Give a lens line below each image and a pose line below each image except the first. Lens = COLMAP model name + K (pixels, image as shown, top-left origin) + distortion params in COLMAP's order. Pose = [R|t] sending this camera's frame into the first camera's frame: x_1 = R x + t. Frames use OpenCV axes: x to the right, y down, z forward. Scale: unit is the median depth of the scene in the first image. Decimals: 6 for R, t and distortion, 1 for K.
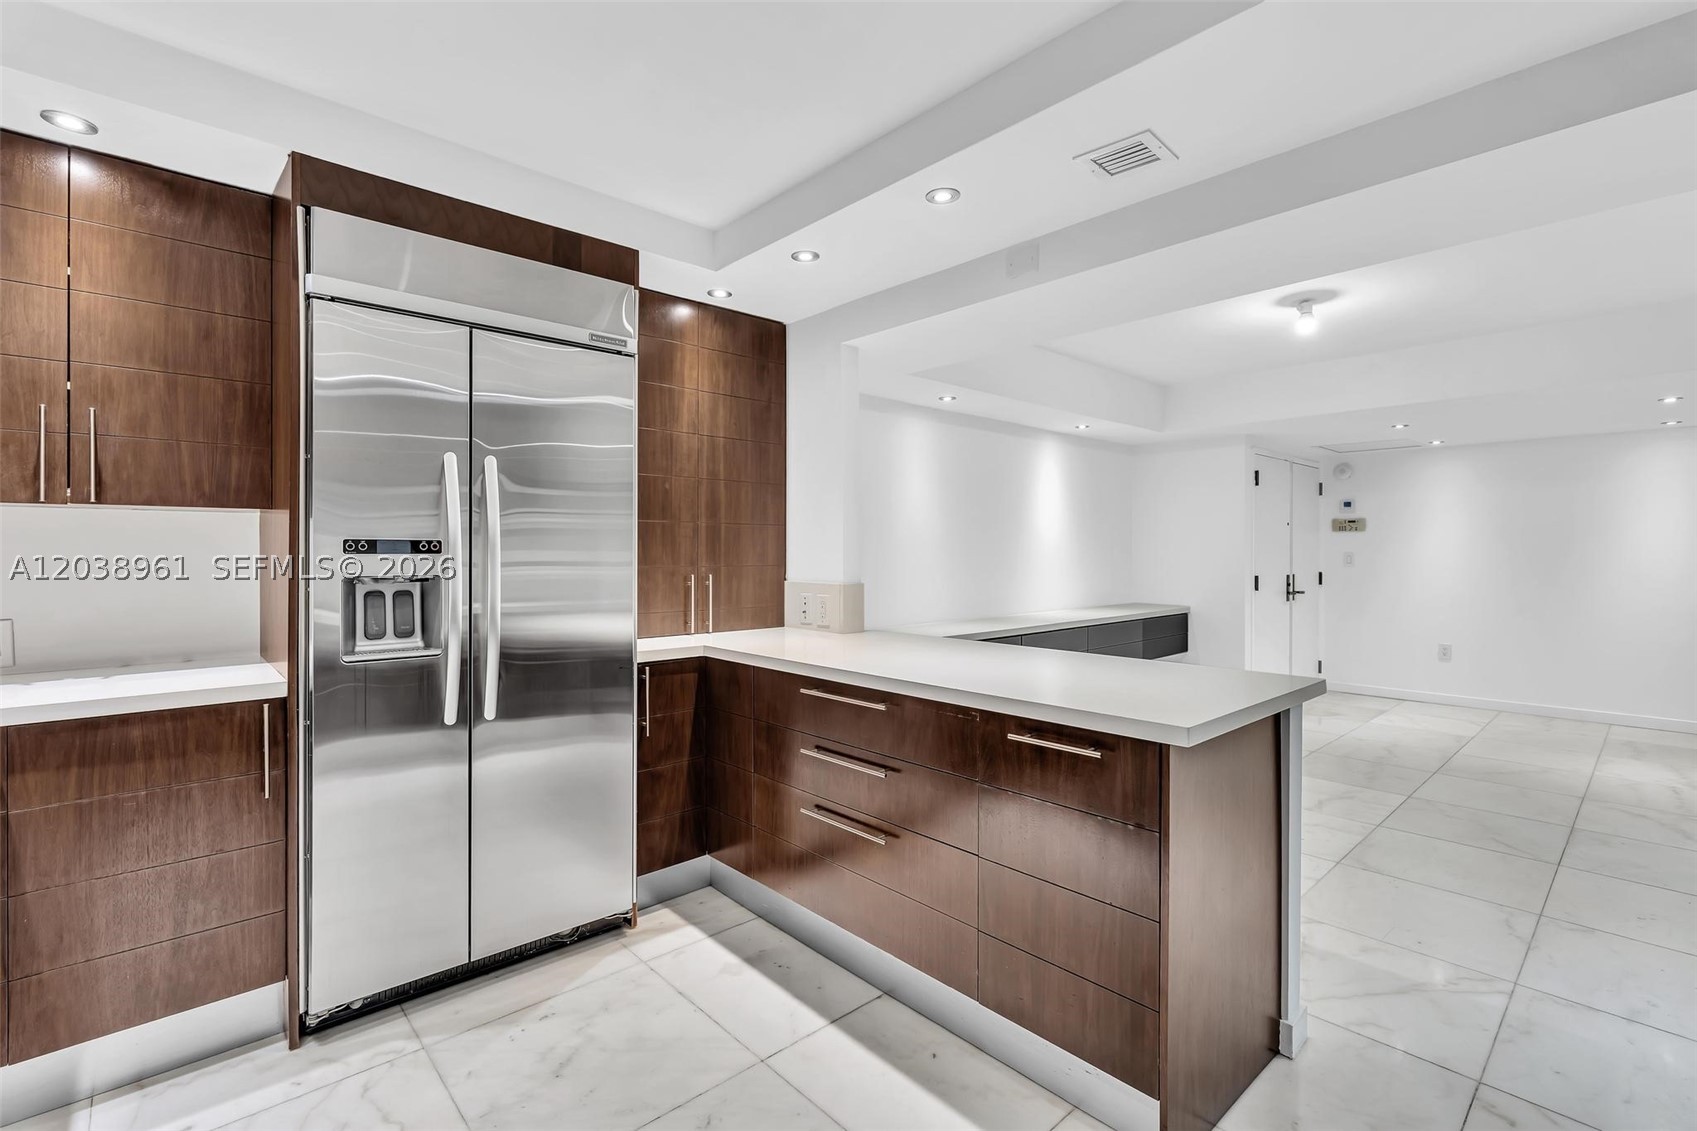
lens RADIAL K [[765.7, 0, 845.1], [0, 765.7, 551.3], [0, 0, 1]] dist [-0.003761, 0.000927]
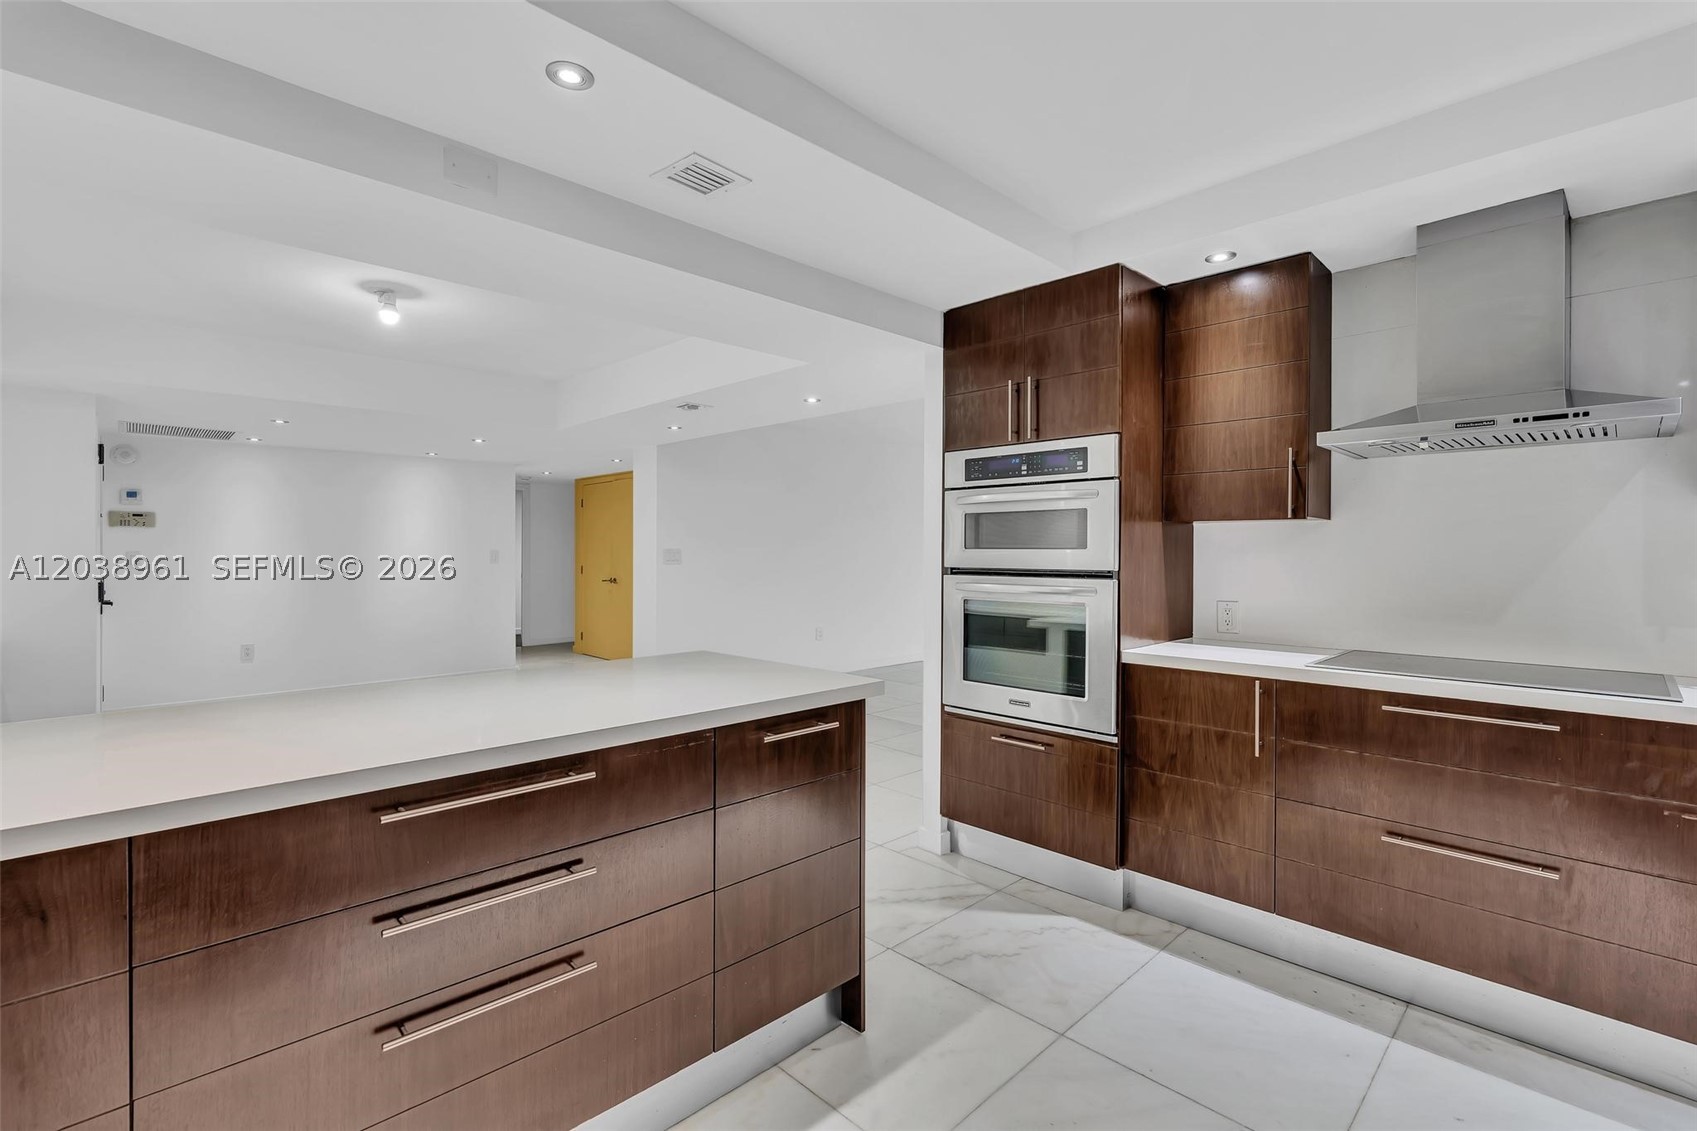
lens RADIAL K [[759.3, 0, 846.1], [0, 759.3, 557.9], [0, 0, 1]] dist [-0.002565, 0.000300]
pose [[-0.027154, -0.010202, 0.999579, -0.642561], [-0.001088, 0.999948, 0.010177, -0.002783], [-0.999631, -0.000811, -0.027164, 0.774503]]
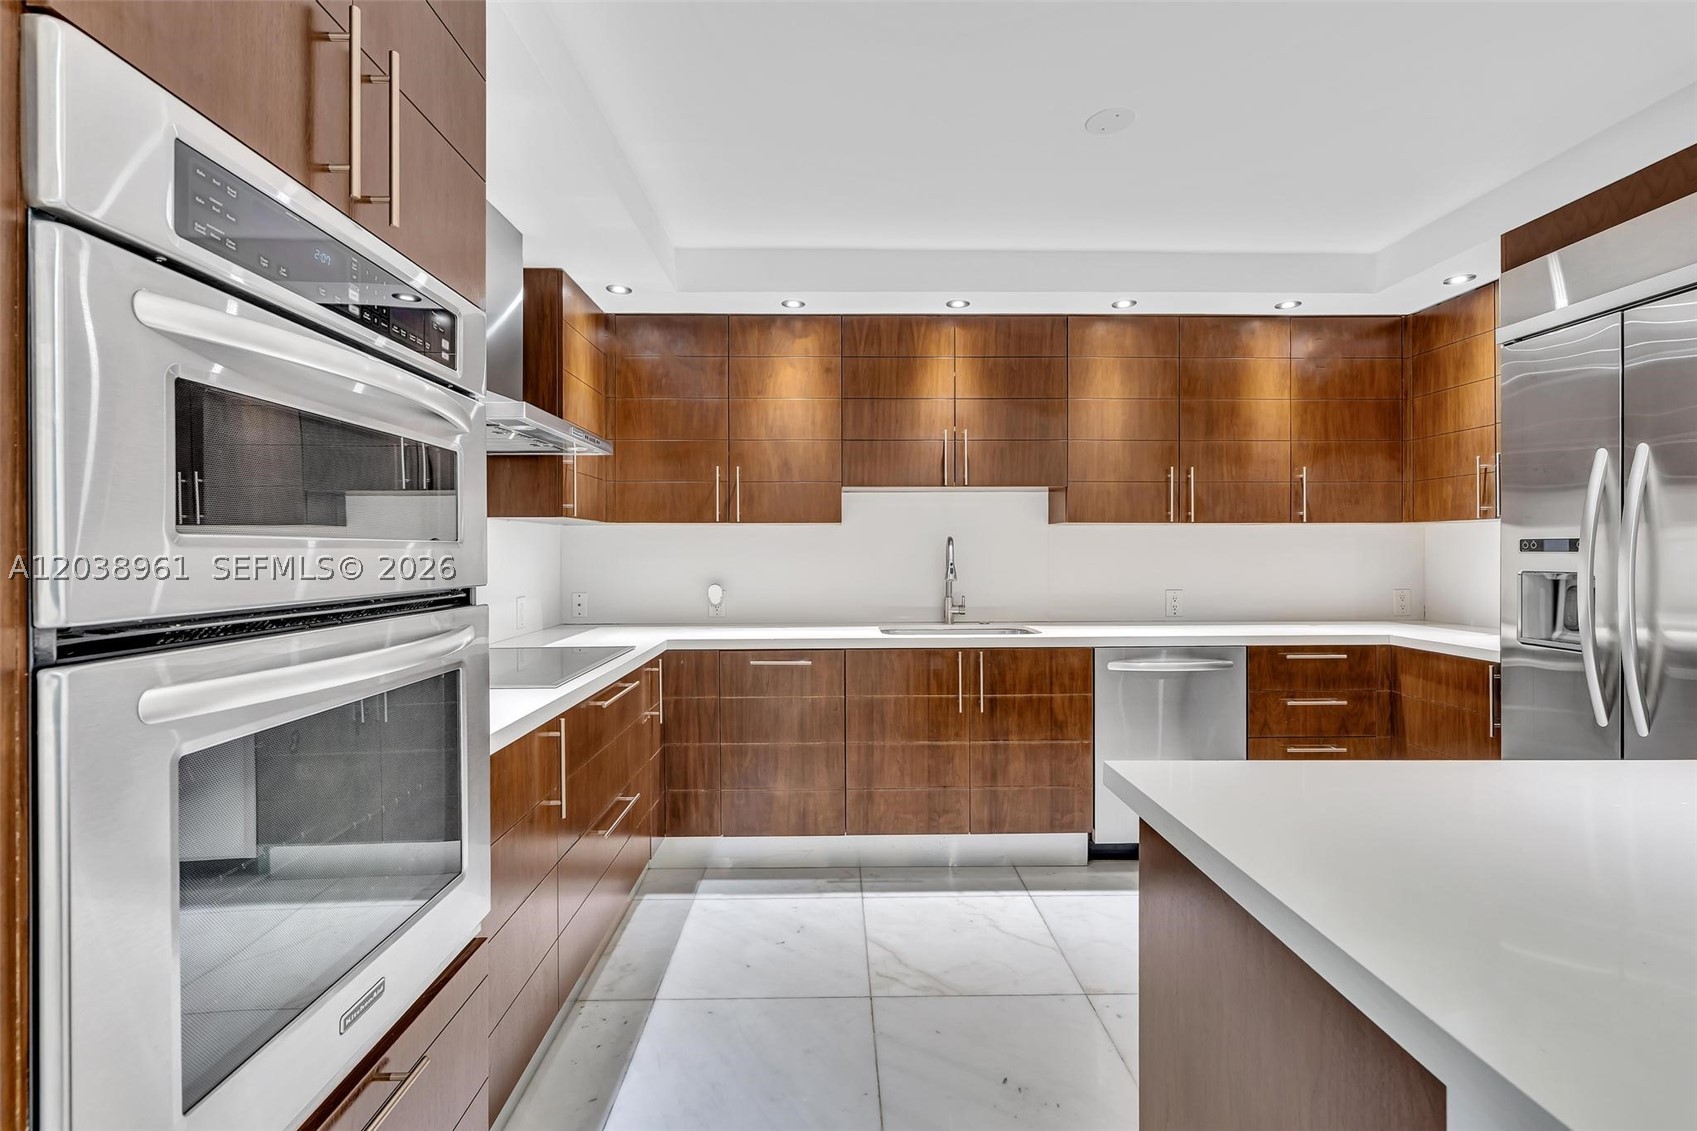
lens RADIAL K [[765.7, 0, 845.1], [0, 765.7, 551.3], [0, 0, 1]] dist [-0.003761, 0.000927]
pose [[-0.662499, 0.000076, -0.749063, 0.877799], [0.000446, 1.000000, -0.000293, 0.002633], [0.749063, -0.000528, -0.662499, 0.939324]]
